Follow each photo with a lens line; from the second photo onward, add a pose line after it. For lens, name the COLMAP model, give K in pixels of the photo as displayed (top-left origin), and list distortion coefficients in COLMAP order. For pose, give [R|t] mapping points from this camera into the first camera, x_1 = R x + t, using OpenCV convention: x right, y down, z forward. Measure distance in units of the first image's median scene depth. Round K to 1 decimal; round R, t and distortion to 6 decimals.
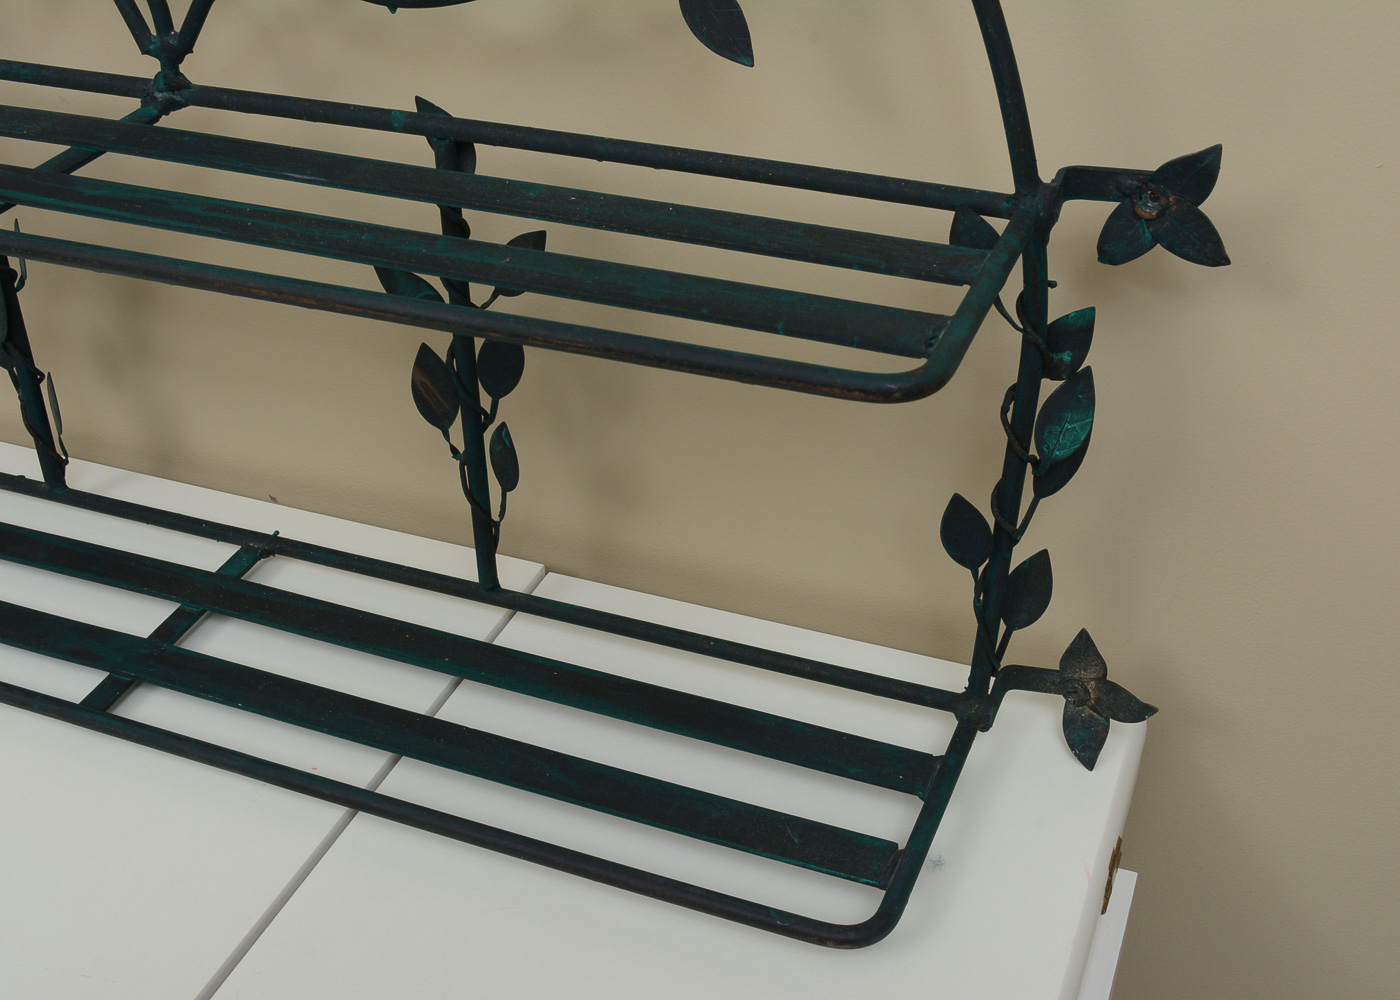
lens RADIAL K [[1679.6, 0, 700.0], [0, 1679.6, 500.0], [0, 0, 1]] dist [-0.029864, -0.022975]
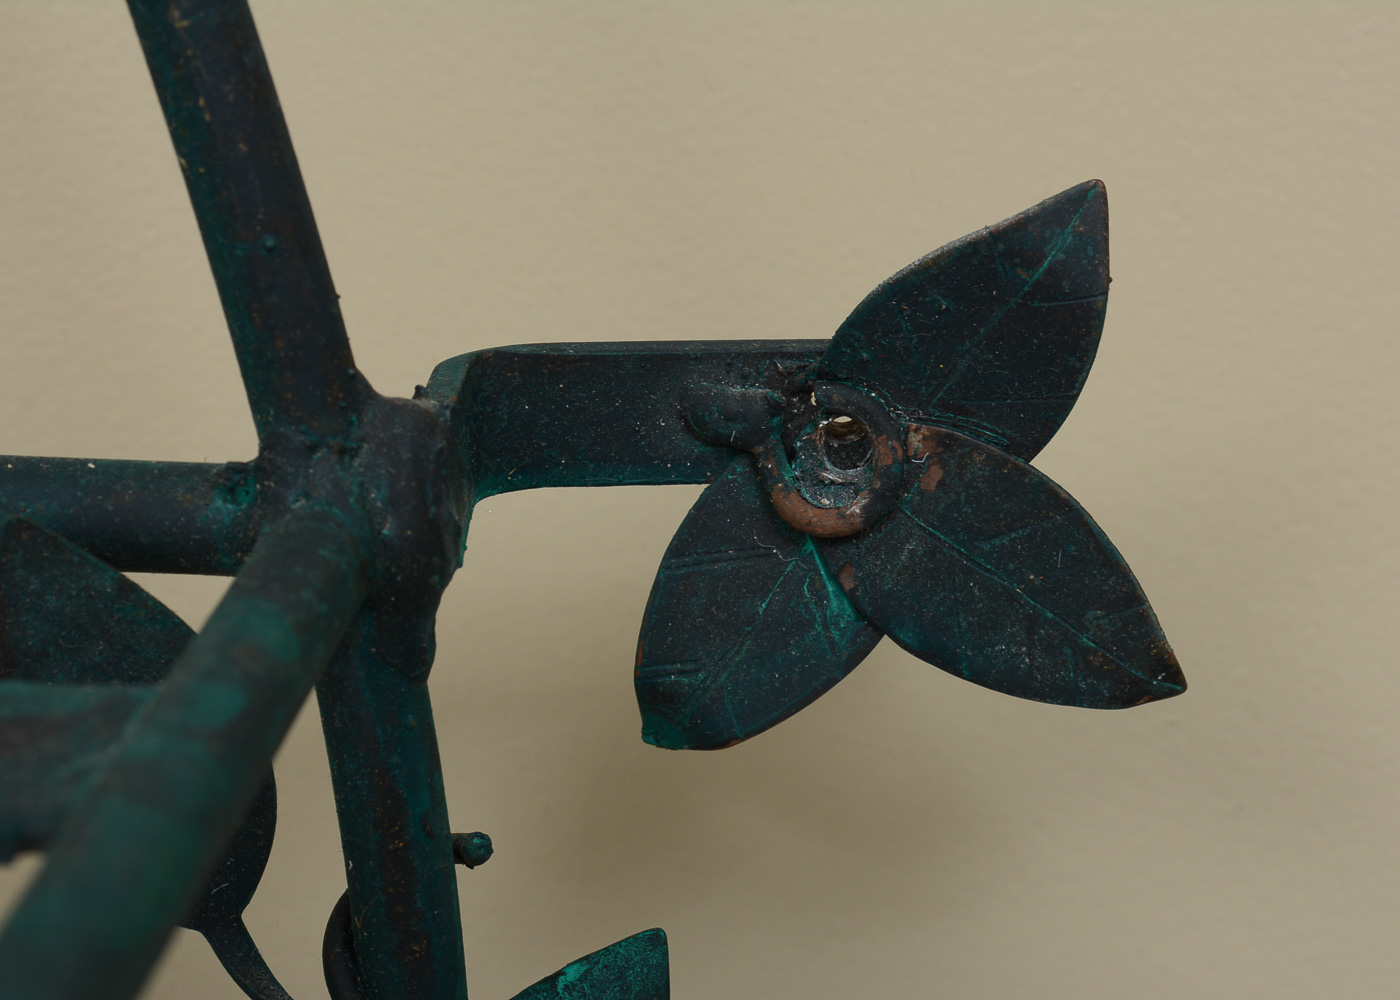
lens RADIAL K [[2974.4, 0, 700.0], [0, 2974.4, 500.0], [0, 0, 1]] dist [-0.012988, 0.004394]
pose [[0.951673, -0.058610, 0.301467, 0.123003], [0.144006, 0.952178, -0.269480, -0.061666], [-0.271256, 0.299870, 0.914603, 0.619112]]
